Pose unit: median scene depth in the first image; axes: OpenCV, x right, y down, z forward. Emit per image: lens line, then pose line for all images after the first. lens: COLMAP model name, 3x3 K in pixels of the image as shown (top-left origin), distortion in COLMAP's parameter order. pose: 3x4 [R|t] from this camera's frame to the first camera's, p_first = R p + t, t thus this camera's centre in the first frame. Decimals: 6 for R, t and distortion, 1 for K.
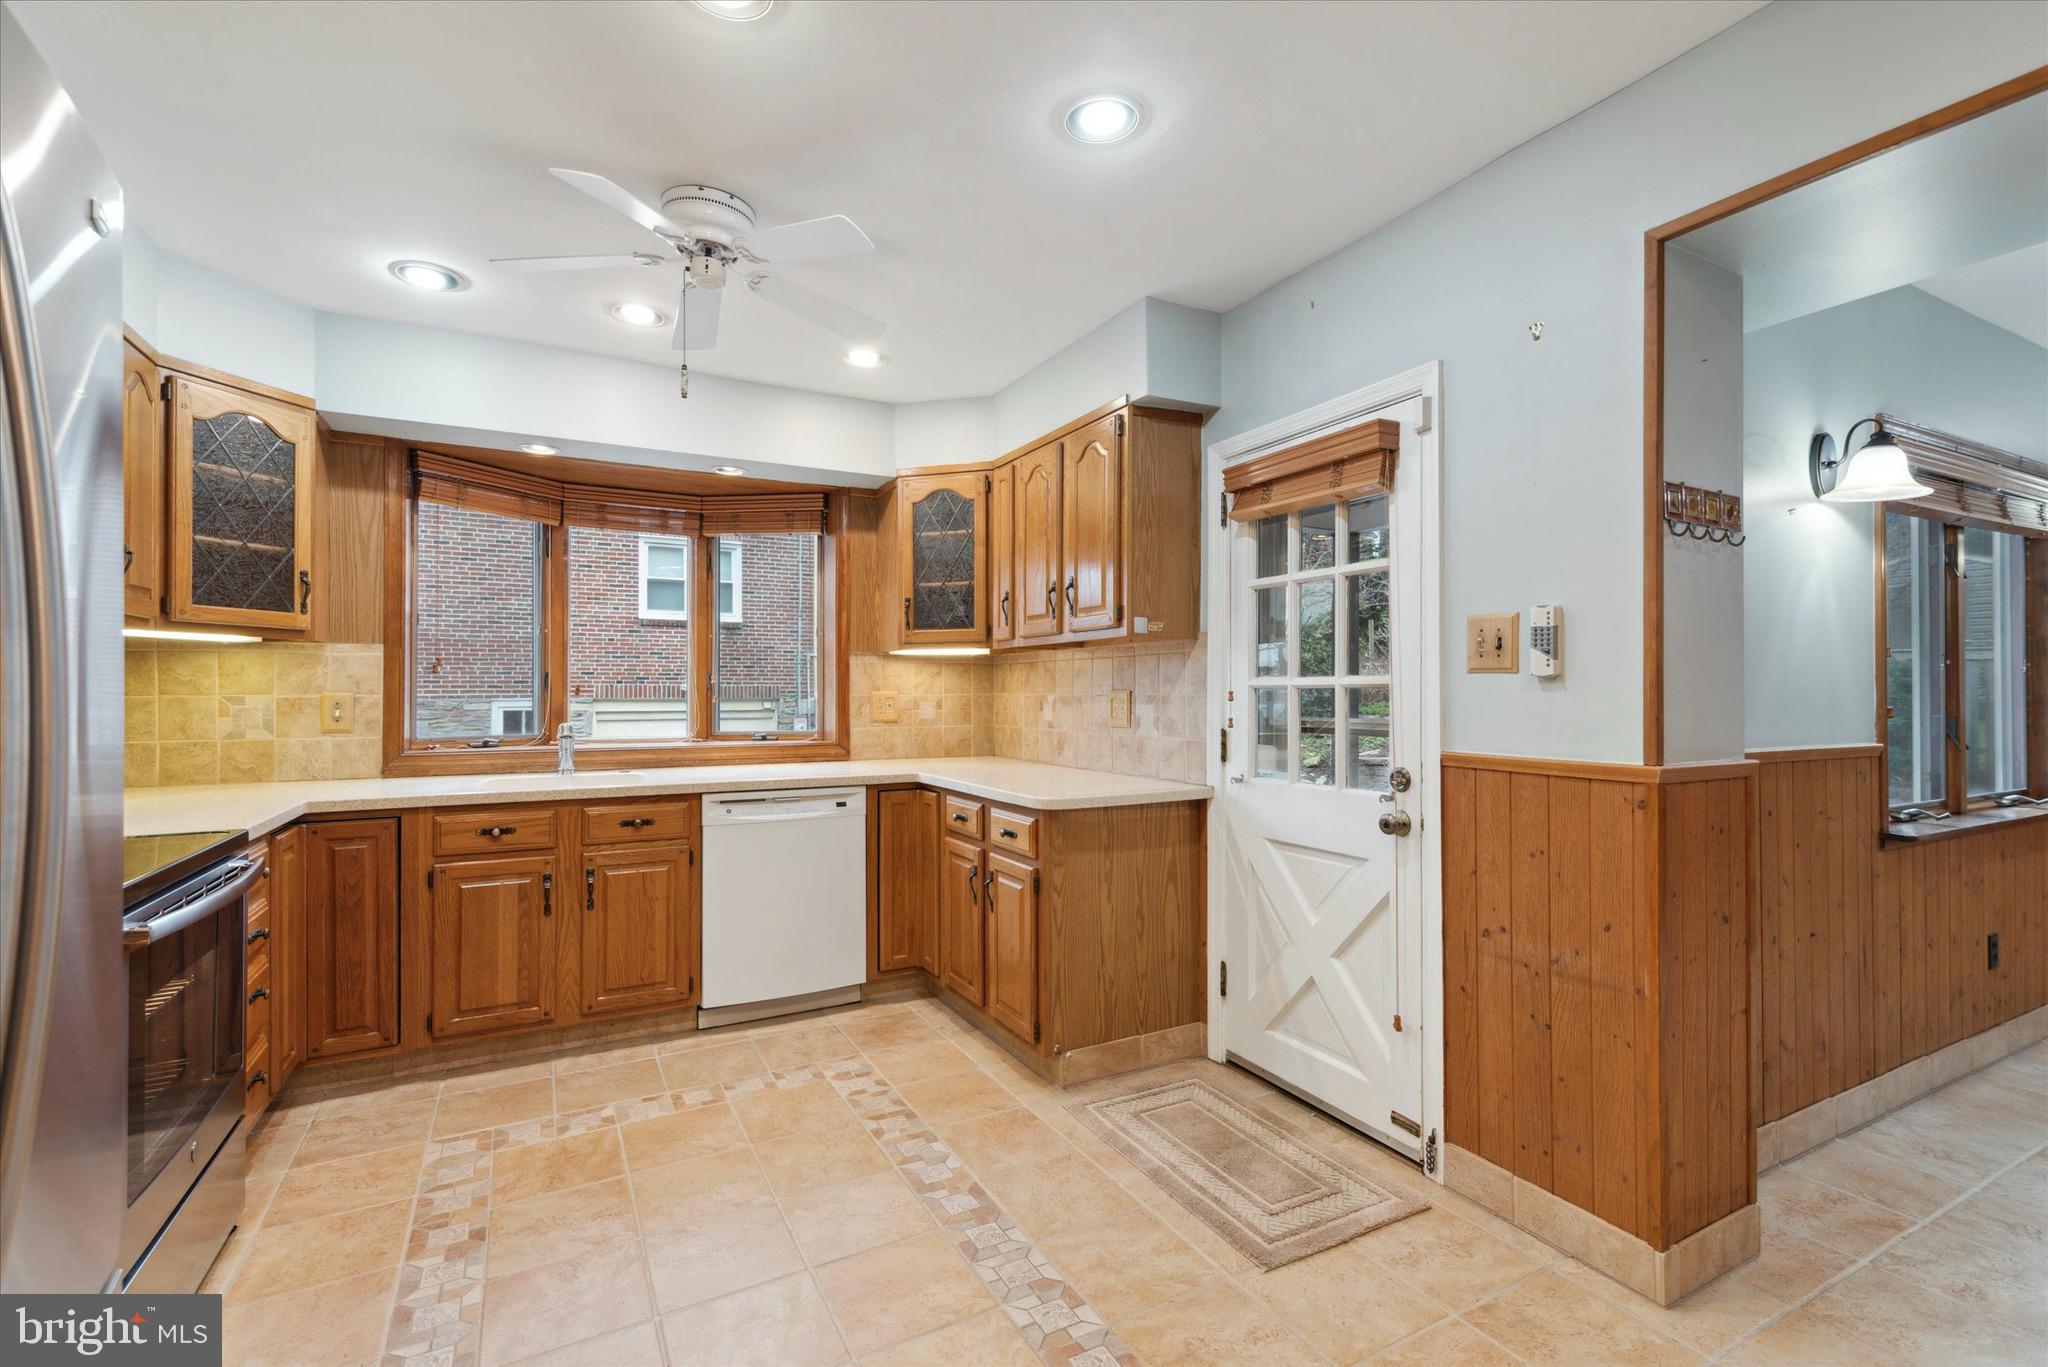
lens RADIAL K [[920.2, 0, 1028.1], [0, 920.2, 688.9], [0, 0, 1]] dist [0.016014, -0.001700]
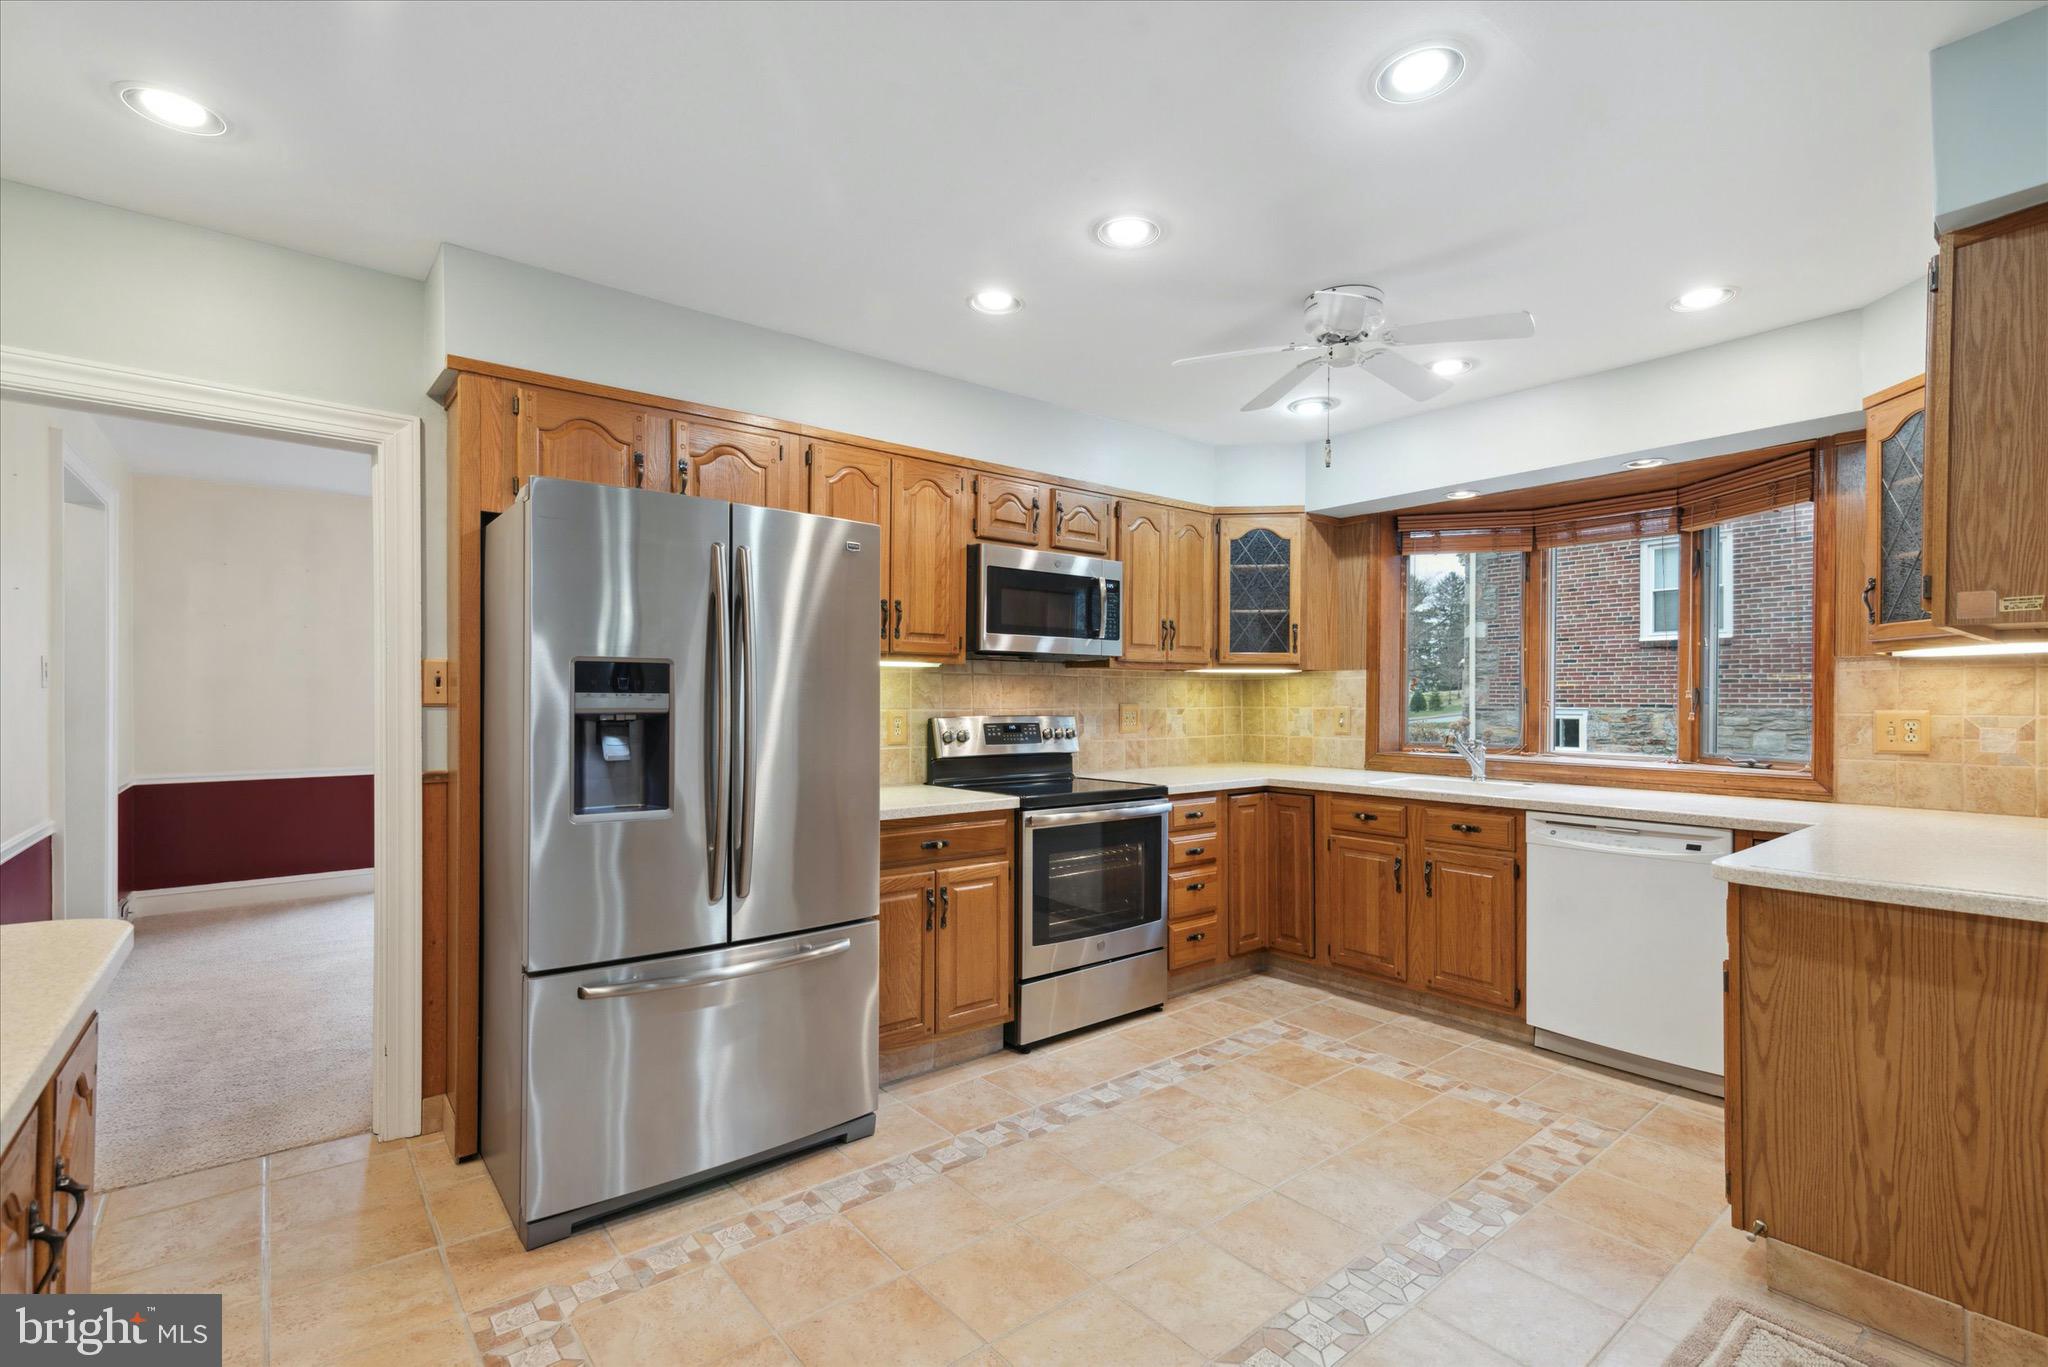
lens RADIAL K [[920.2, 0, 1030.8], [0, 920.2, 699.9], [0, 0, 1]] dist [0.016014, -0.001700]
pose [[0.192911, 0.004295, -0.981207, 0.569824], [0.000636, 0.999990, 0.004502, -0.012525], [0.981216, -0.001493, 0.192907, 0.295631]]
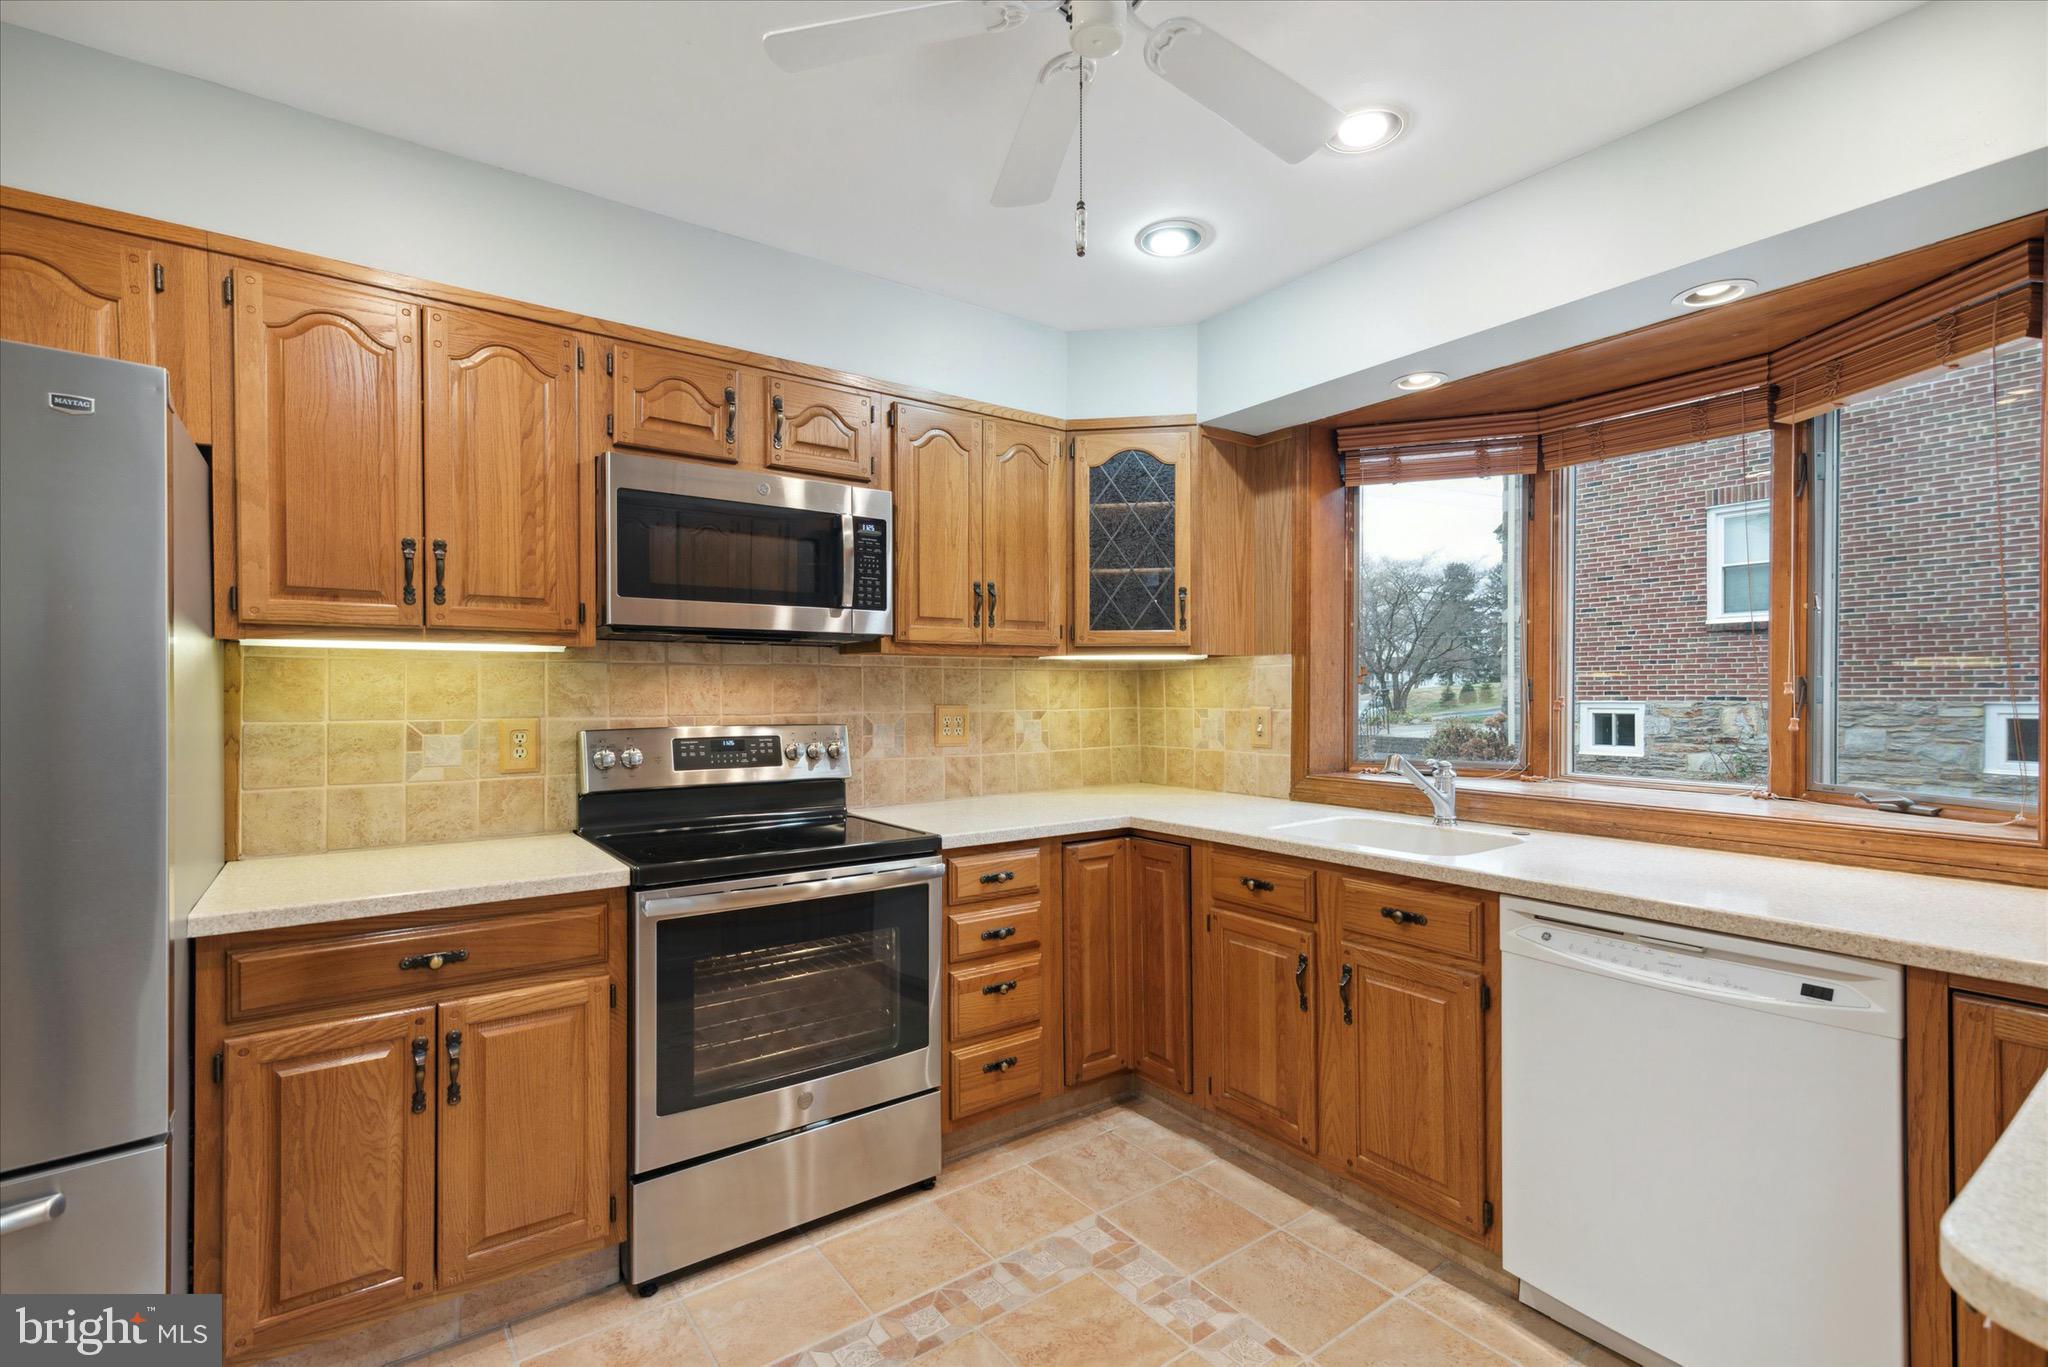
lens RADIAL K [[920.2, 0, 1023.4], [0, 920.2, 696.7], [0, 0, 1]] dist [0.016014, -0.001700]
pose [[0.140349, 0.006449, -0.990081, 0.187886], [0.006318, 0.999953, 0.007408, -0.016290], [0.990082, -0.007295, 0.140302, 0.671304]]
